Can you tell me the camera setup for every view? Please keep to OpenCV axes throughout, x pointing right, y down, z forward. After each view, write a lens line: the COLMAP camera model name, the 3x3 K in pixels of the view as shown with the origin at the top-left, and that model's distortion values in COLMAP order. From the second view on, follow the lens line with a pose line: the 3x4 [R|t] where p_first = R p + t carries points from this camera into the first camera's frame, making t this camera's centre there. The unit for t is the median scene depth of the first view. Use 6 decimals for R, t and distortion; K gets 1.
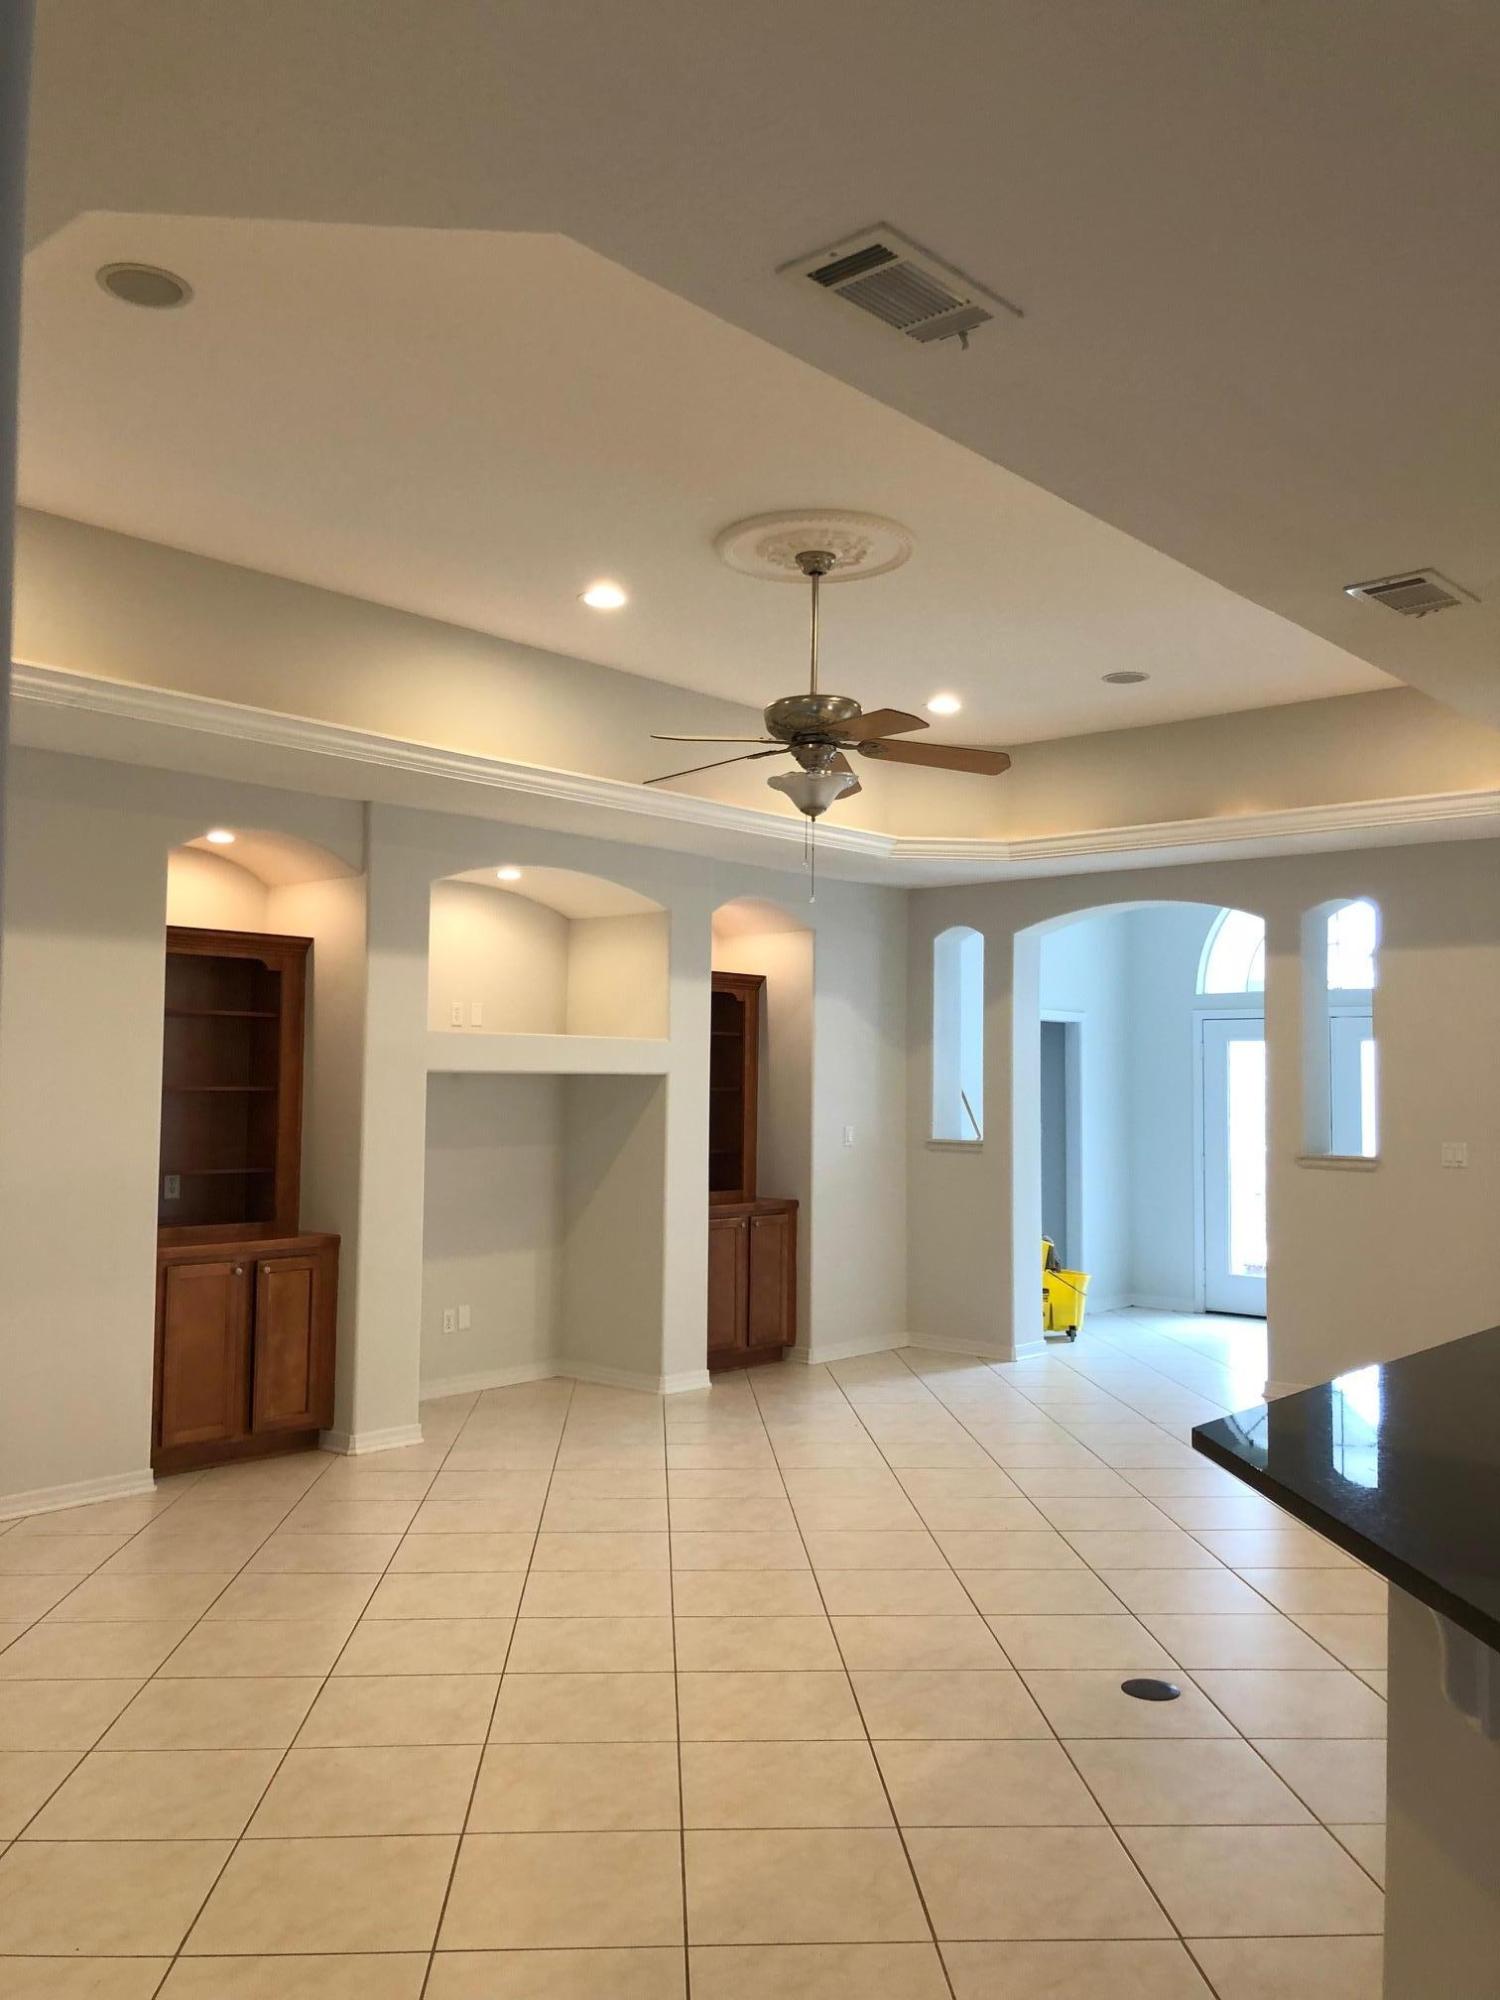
lens RADIAL K [[1633.0, 0, 746.9], [0, 1633.0, 1000.1], [0, 0, 1]] dist [0.041778, -0.034804]
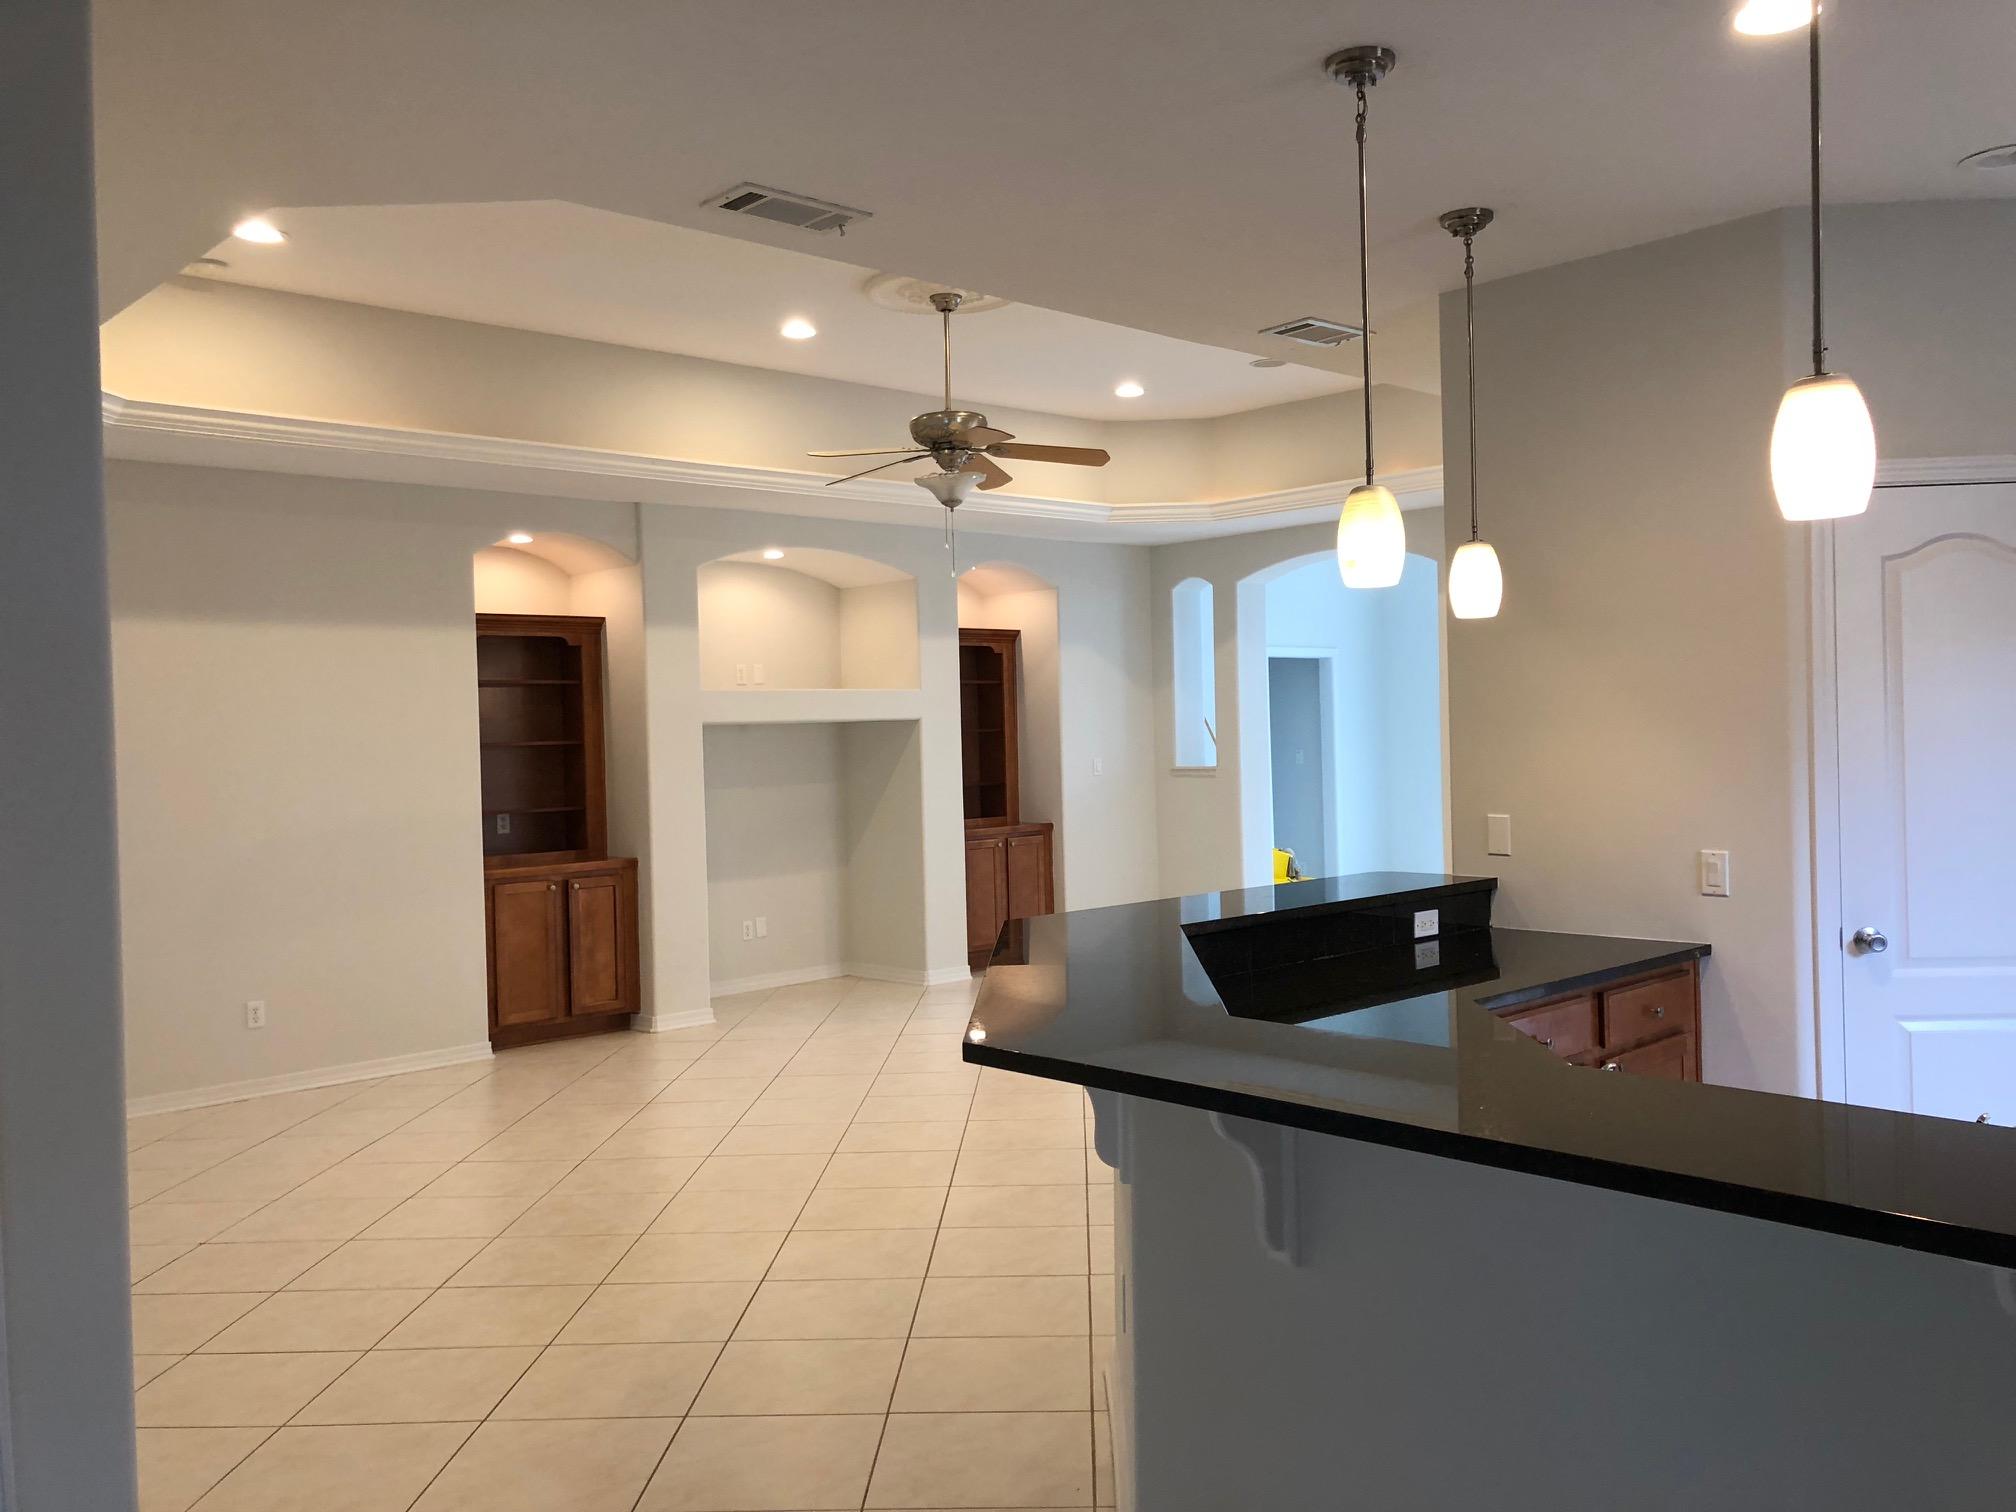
lens RADIAL K [[1646.1, 0, 1042.6], [0, 1646.1, 757.4], [0, 0, 1]] dist [0.041778, -0.034804]
pose [[0.996226, -0.037063, -0.078488, 0.152547], [0.042316, 0.996898, 0.066363, -0.001684], [0.075785, -0.069434, 0.994704, -0.201481]]
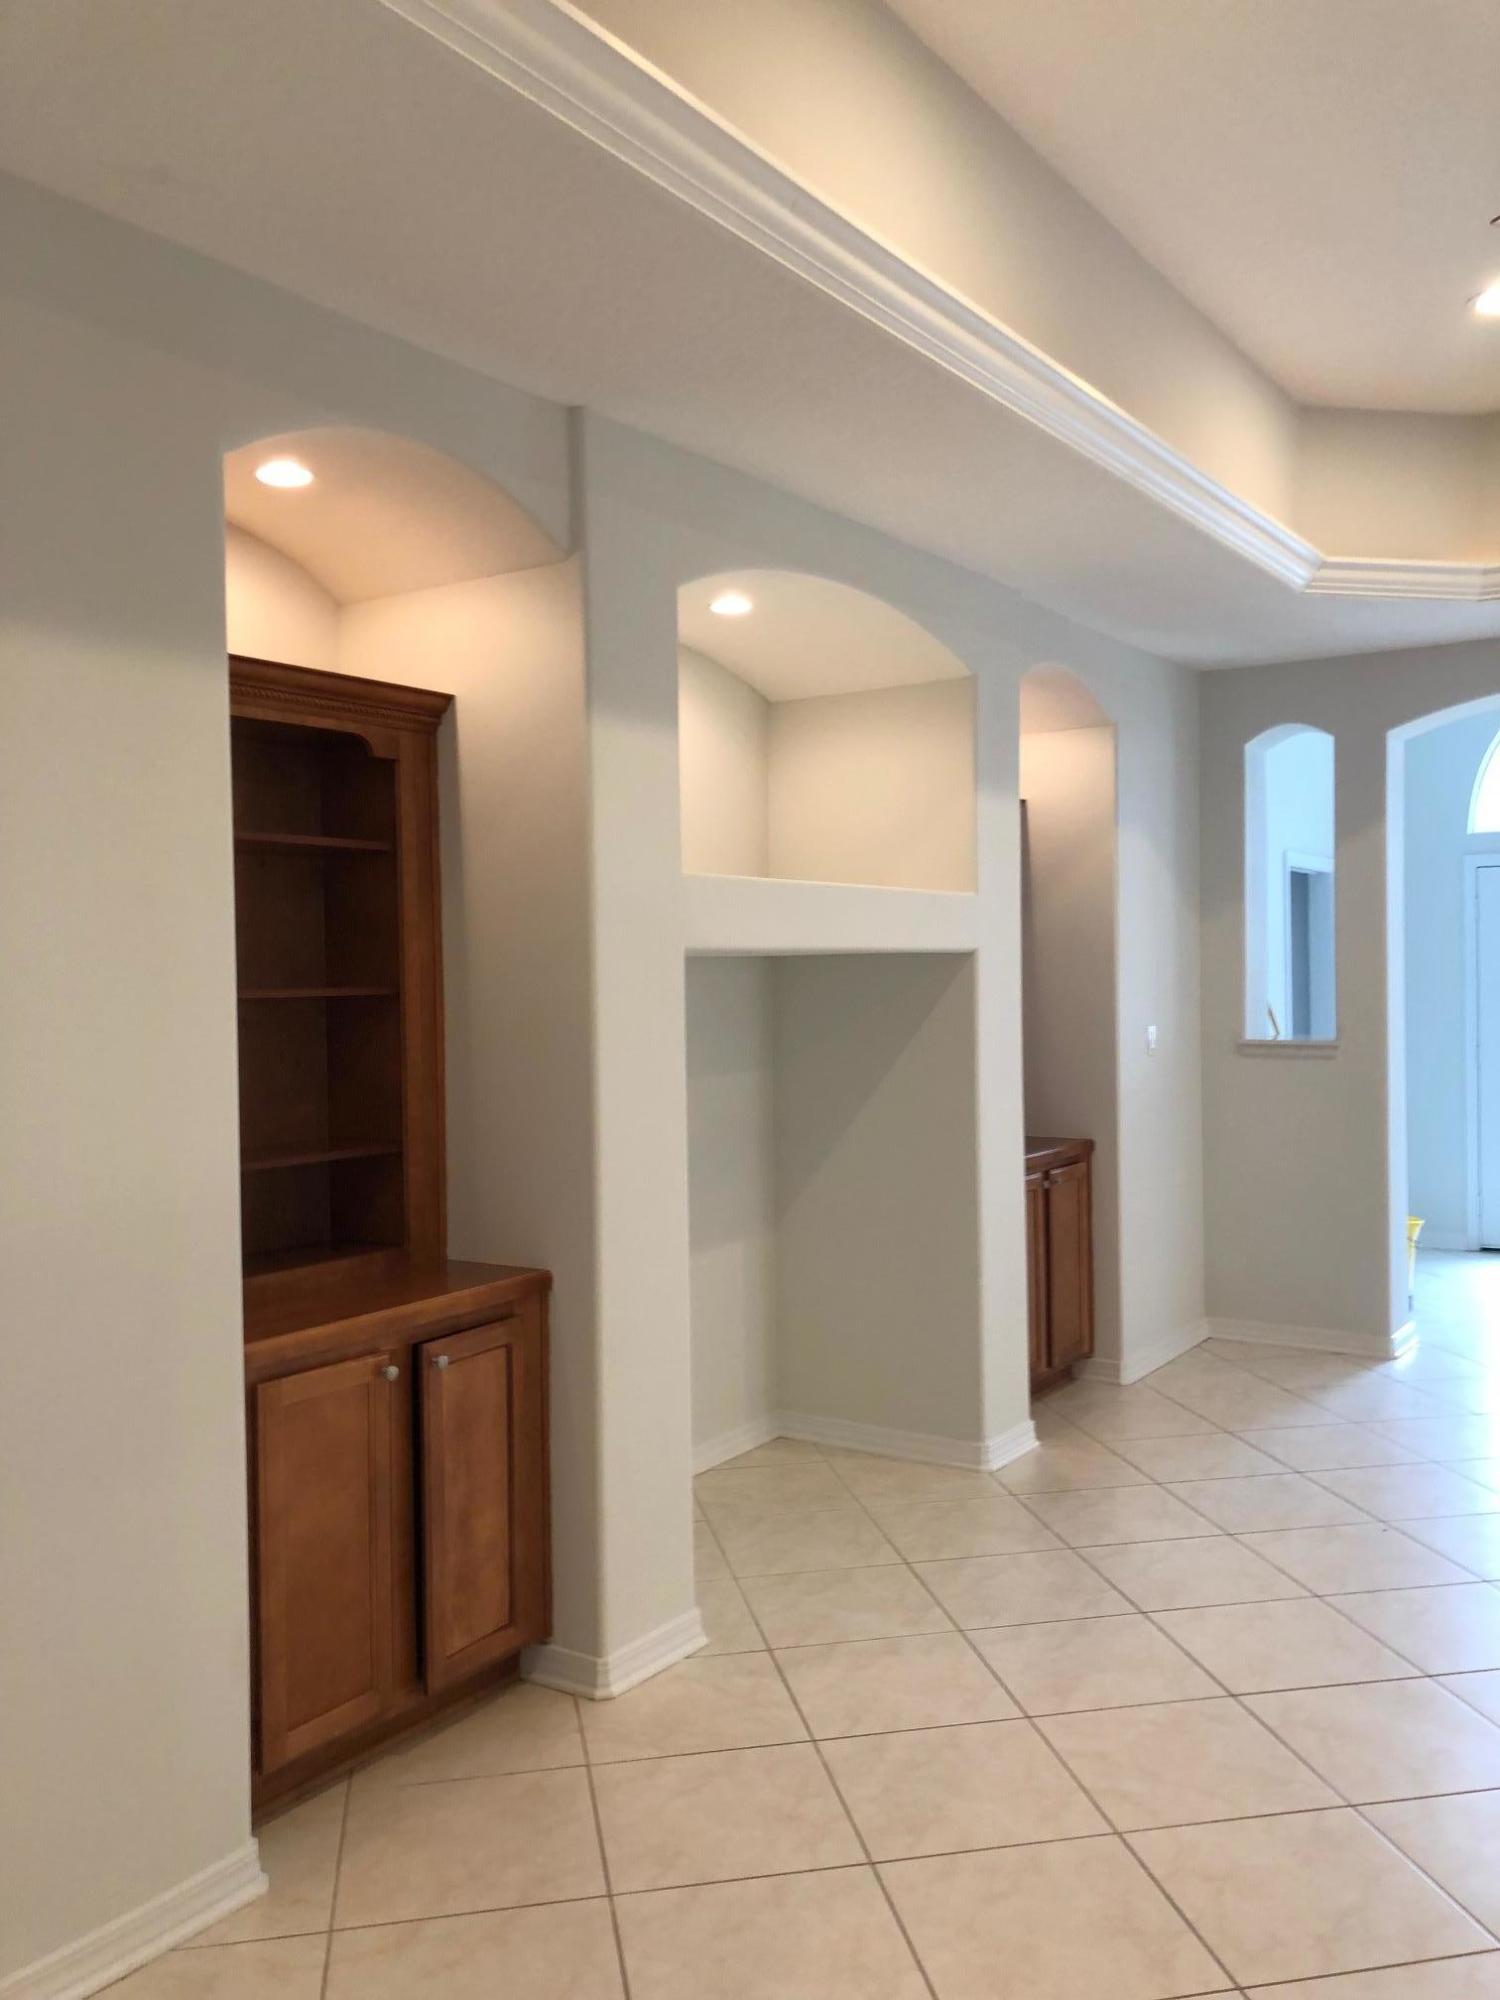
lens RADIAL K [[1633.0, 0, 779.1], [0, 1633.0, 1001.8], [0, 0, 1]] dist [0.041778, -0.034804]
pose [[0.989085, -0.028708, 0.144520, -0.244139], [0.018750, 0.997385, 0.069797, 0.024312], [-0.146146, -0.066325, 0.987037, 0.479593]]
